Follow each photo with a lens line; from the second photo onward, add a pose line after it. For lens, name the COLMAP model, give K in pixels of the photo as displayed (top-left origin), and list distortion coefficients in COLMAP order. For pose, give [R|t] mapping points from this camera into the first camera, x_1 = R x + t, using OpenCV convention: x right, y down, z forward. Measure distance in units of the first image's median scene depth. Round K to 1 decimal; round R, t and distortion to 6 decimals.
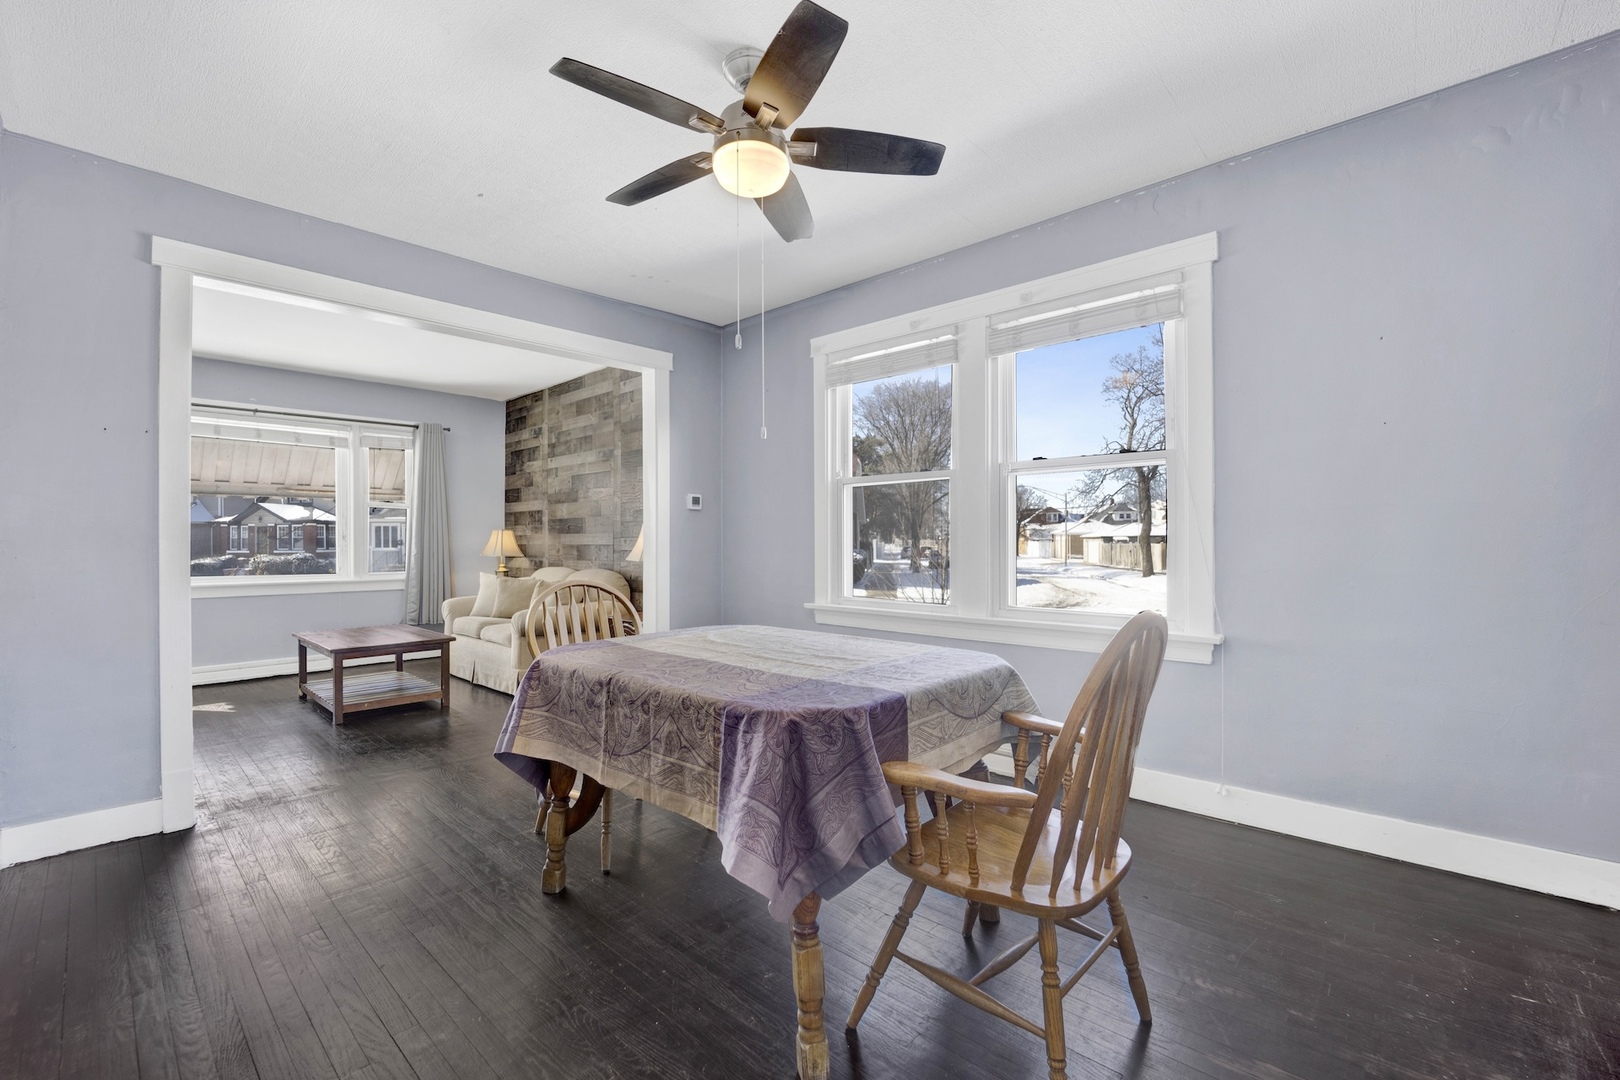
lens RADIAL K [[702.7, 0, 810.0], [0, 702.7, 540.0], [0, 0, 1]] dist [-0.022277, -0.000001]
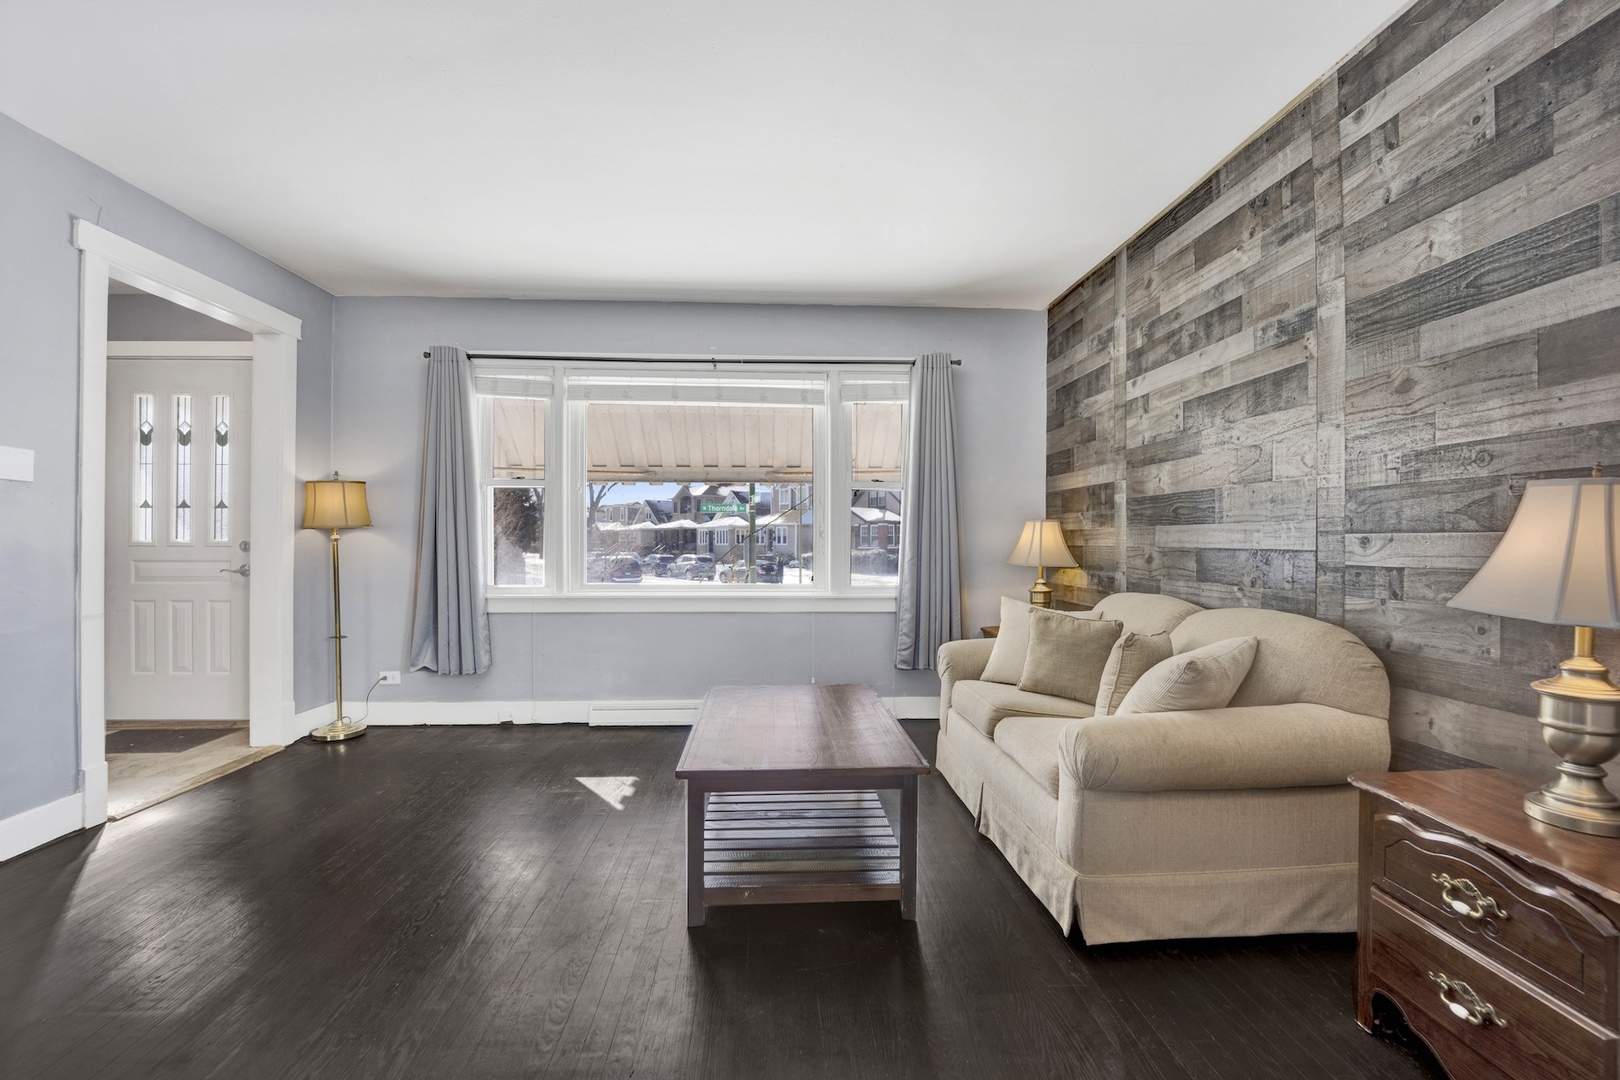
lens RADIAL K [[671.6, 0, 810.0], [0, 671.6, 540.0], [0, 0, 1]] dist [-0.017075, 0.000001]
pose [[0.730833, 0.004699, -0.682540, -0.207417], [-0.003113, 0.999989, 0.003551, 0.000339], [0.682549, -0.000470, 0.730839, 0.477895]]
